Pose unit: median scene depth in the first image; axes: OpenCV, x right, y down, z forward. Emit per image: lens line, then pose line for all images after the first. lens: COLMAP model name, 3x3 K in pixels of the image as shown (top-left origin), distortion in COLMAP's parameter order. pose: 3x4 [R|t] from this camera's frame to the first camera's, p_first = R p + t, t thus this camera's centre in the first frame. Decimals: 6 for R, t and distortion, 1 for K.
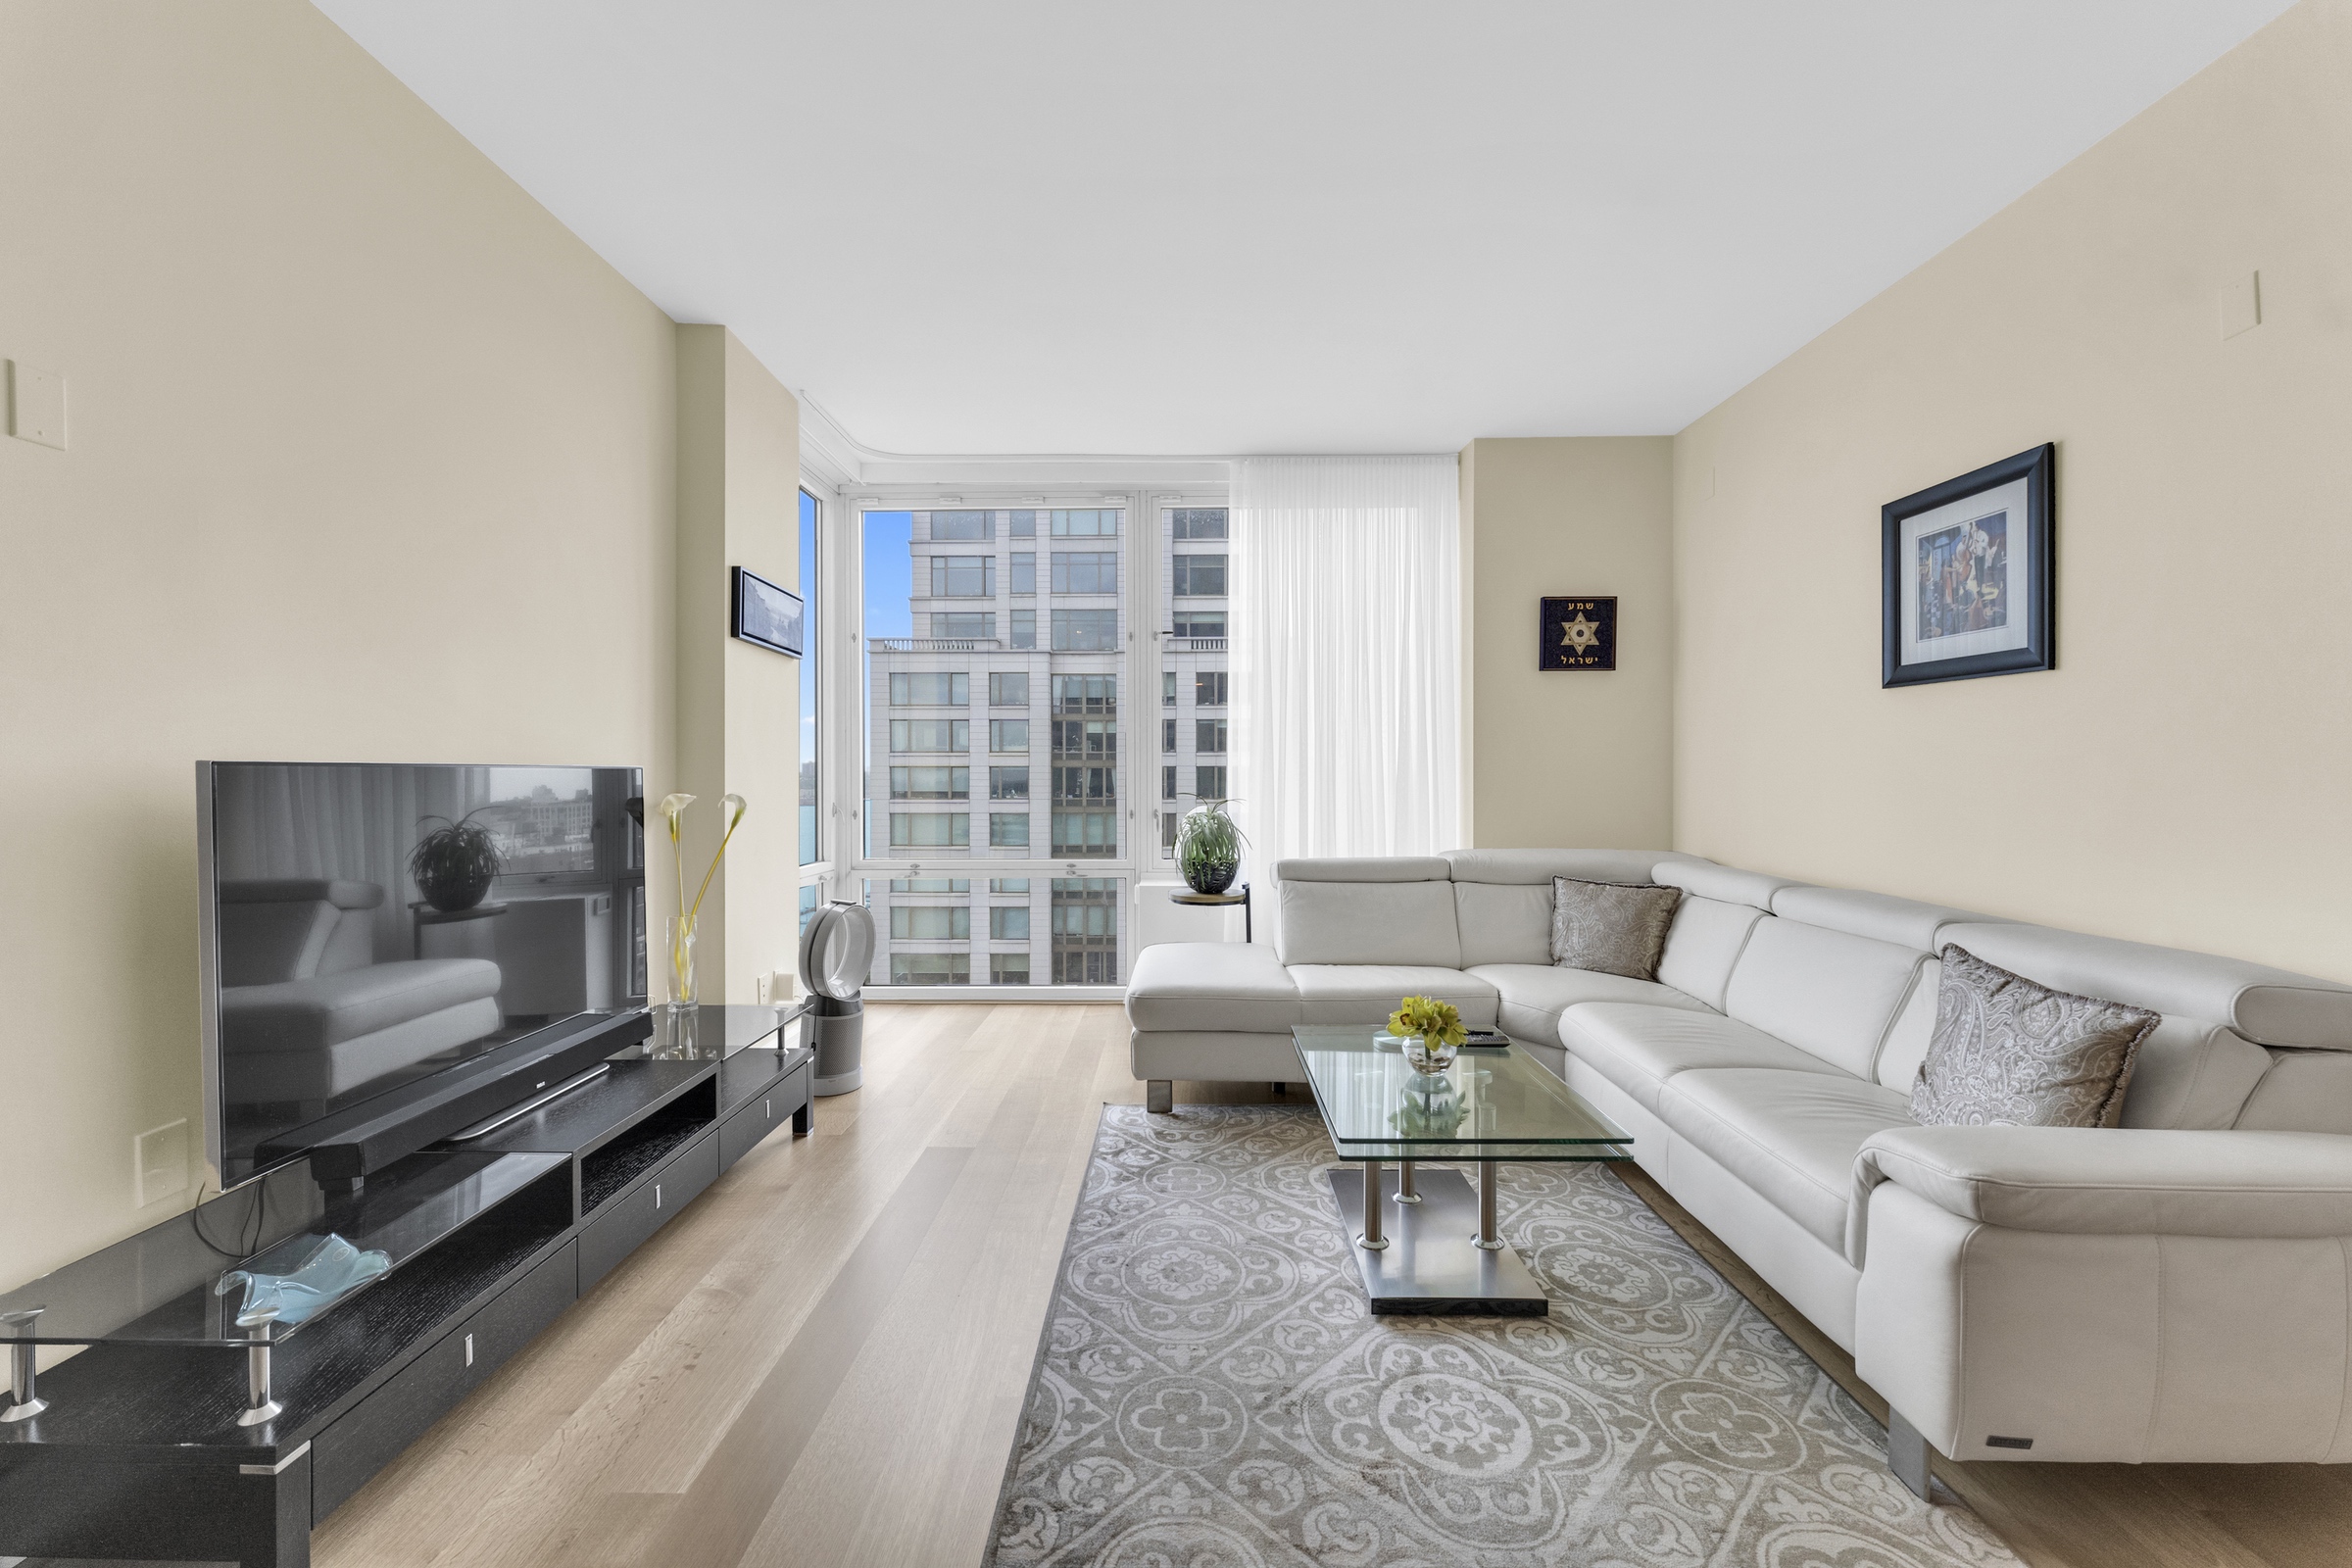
lens RADIAL K [[941.4, 0, 1174.4], [0, 941.4, 776.6], [0, 0, 1]] dist [0.000055, 0.000108]
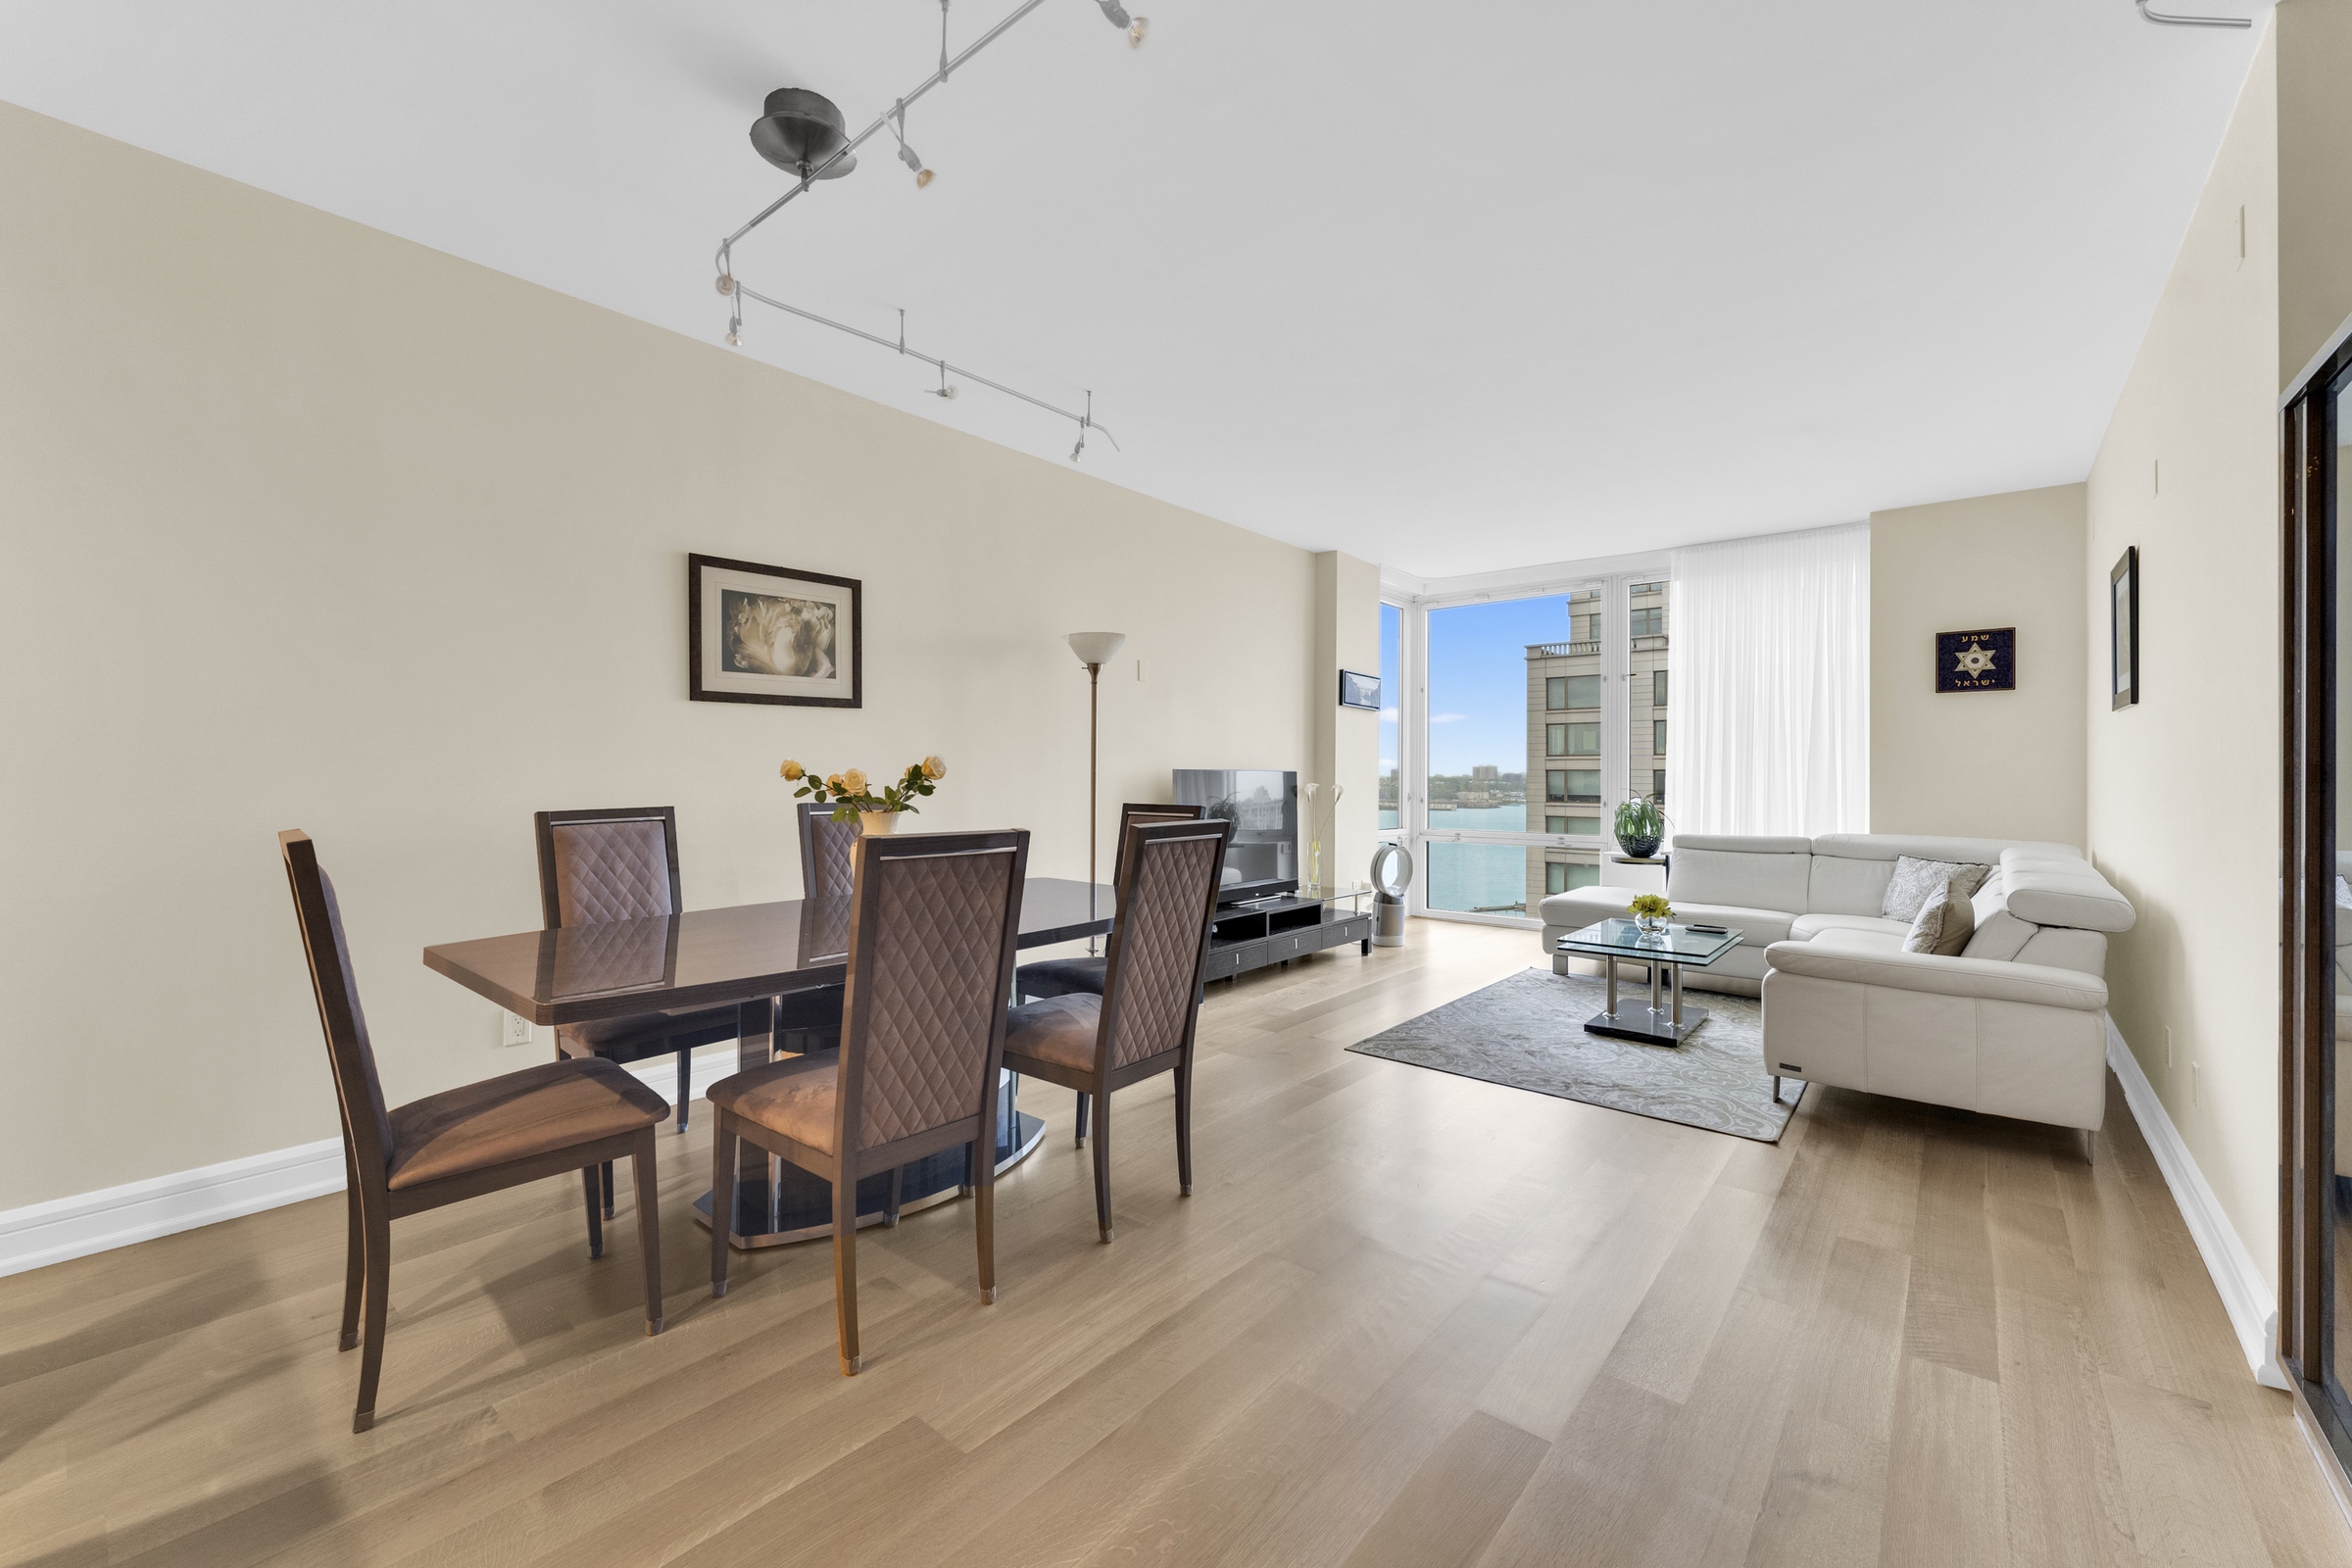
lens RADIAL K [[941.4, 0, 1174.4], [0, 941.4, 776.6], [0, 0, 1]] dist [0.000055, 0.000108]
pose [[0.775263, 0.004187, -0.631625, 0.371893], [-0.006600, 0.999977, -0.001472, 0.004874], [0.631604, 0.005310, 0.775273, -0.546339]]
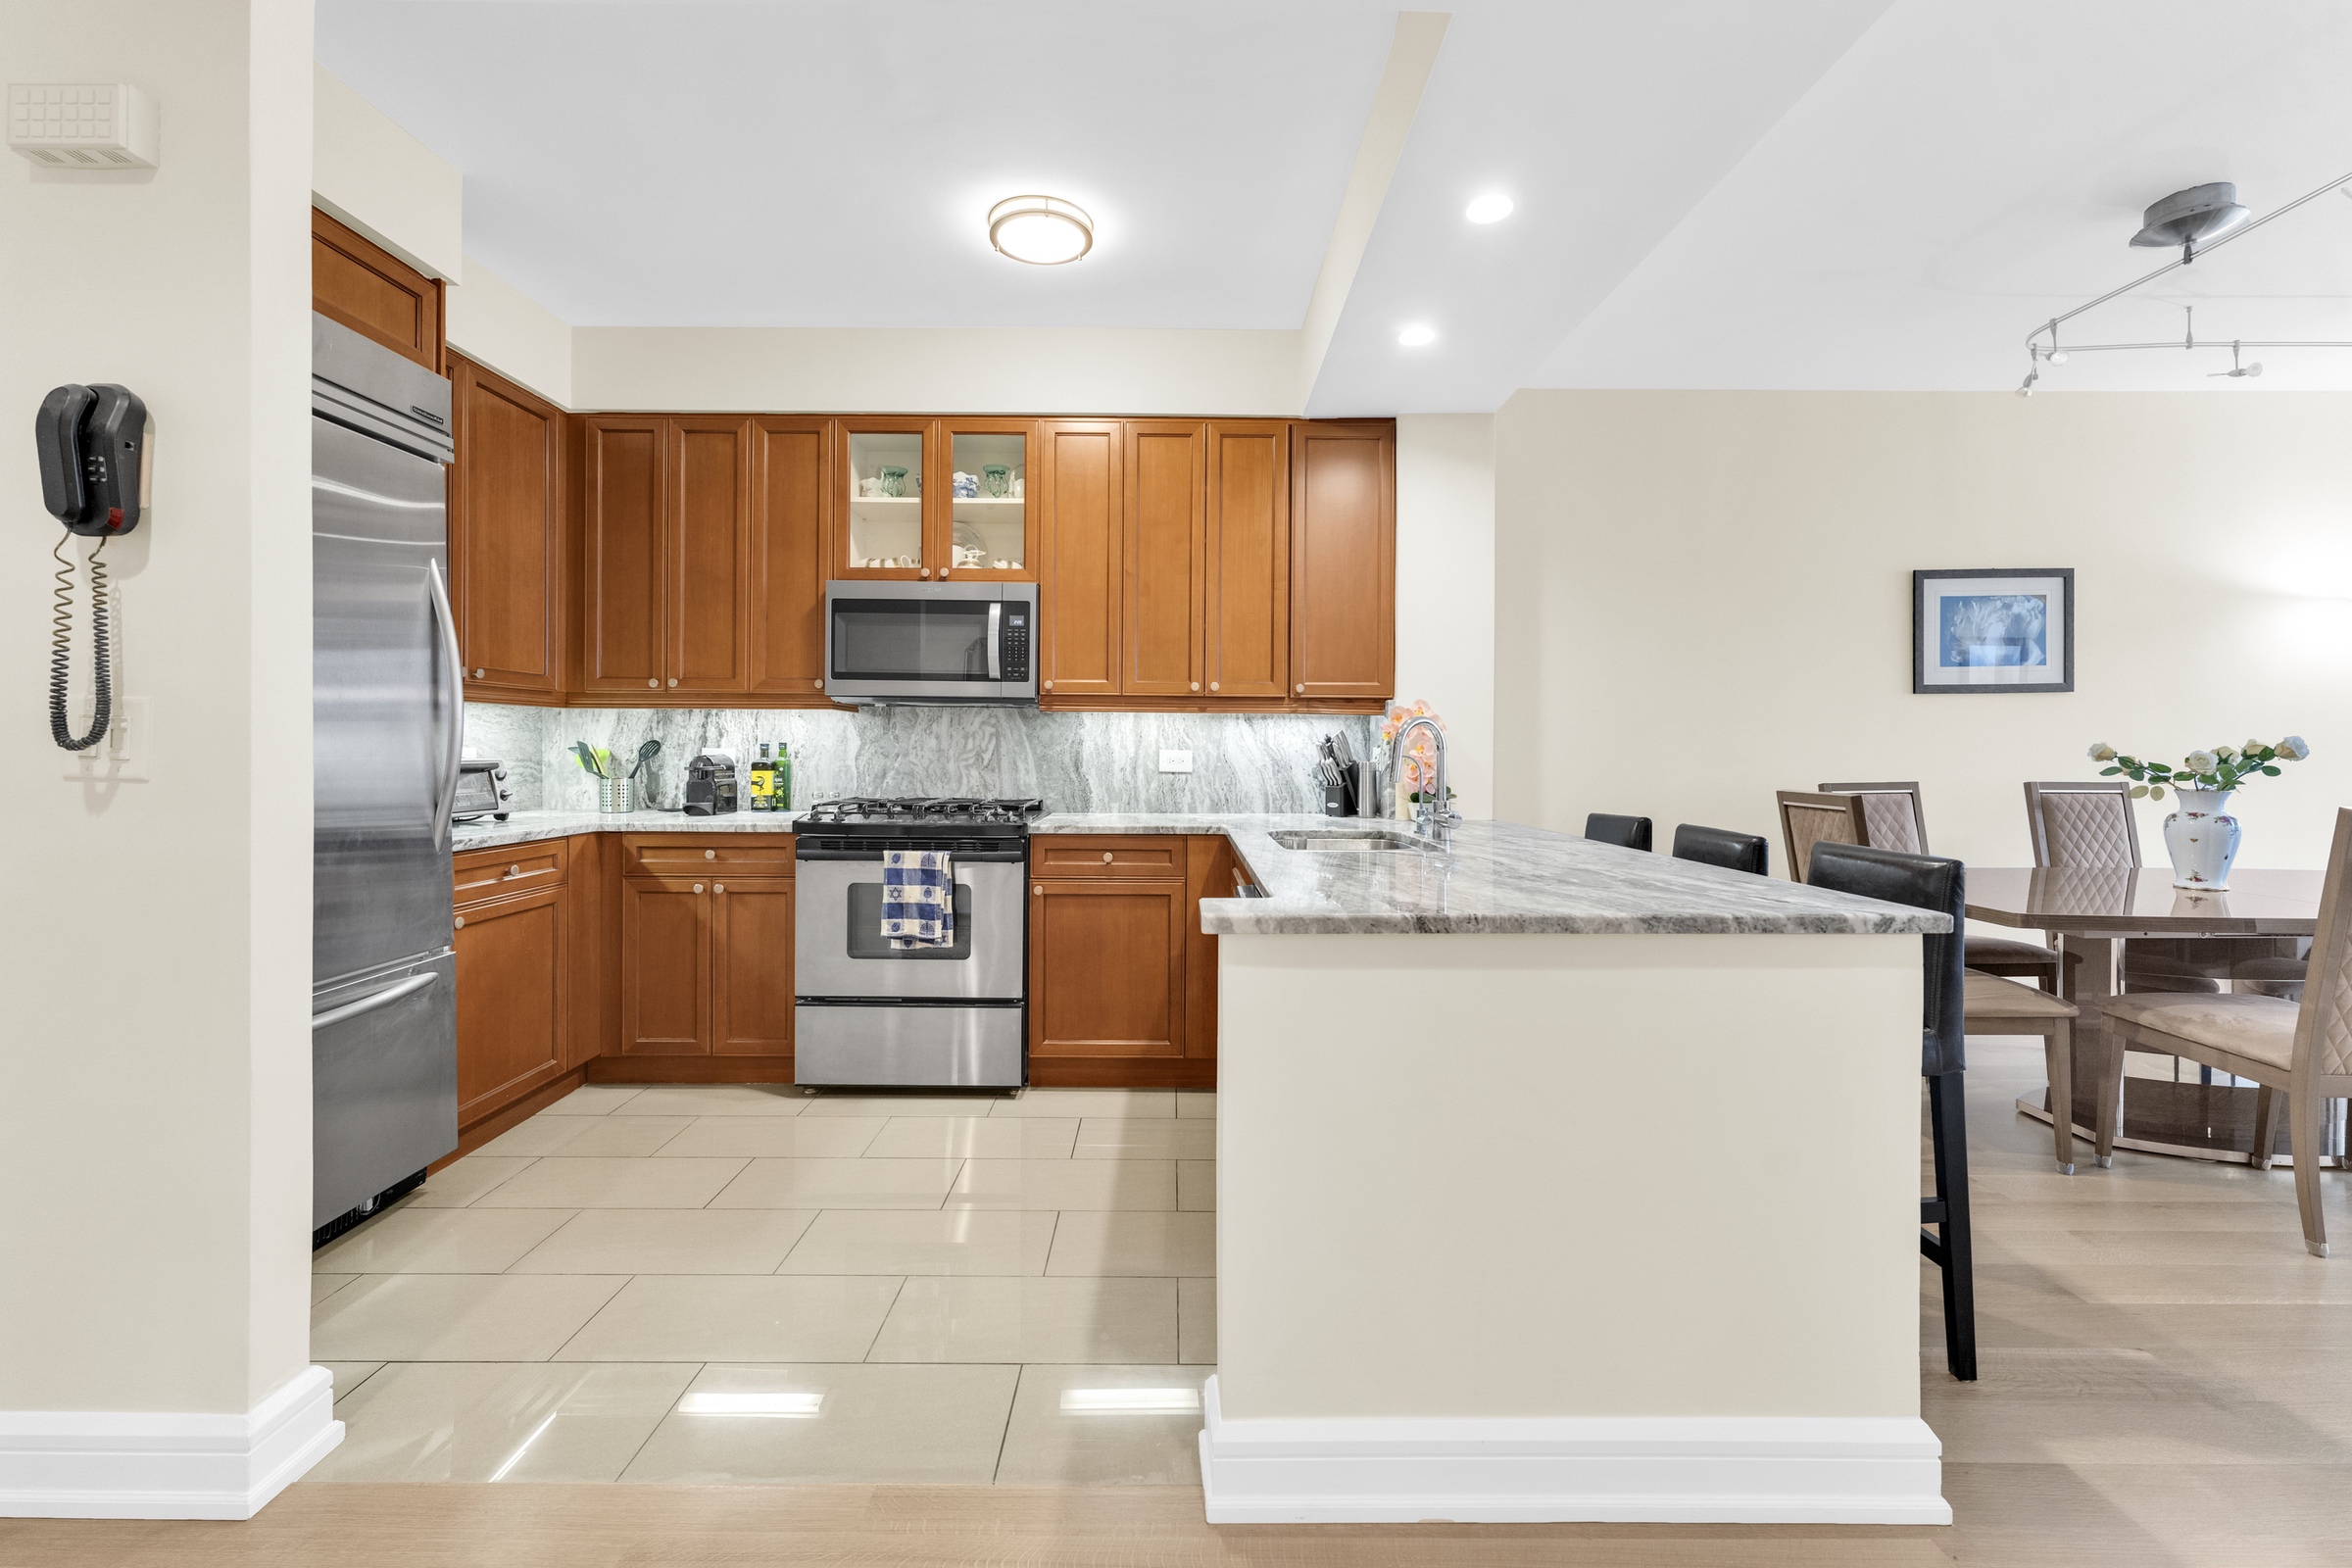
lens RADIAL K [[948.9, 0, 1180.8], [0, 948.9, 756.6], [0, 0, 1]] dist [0.000199, -0.000110]
pose [[0.020978, 0.004518, -0.999770, 0.486065], [-0.006763, 0.999968, 0.004377, 0.006252], [0.999757, 0.006669, 0.021008, -0.921429]]
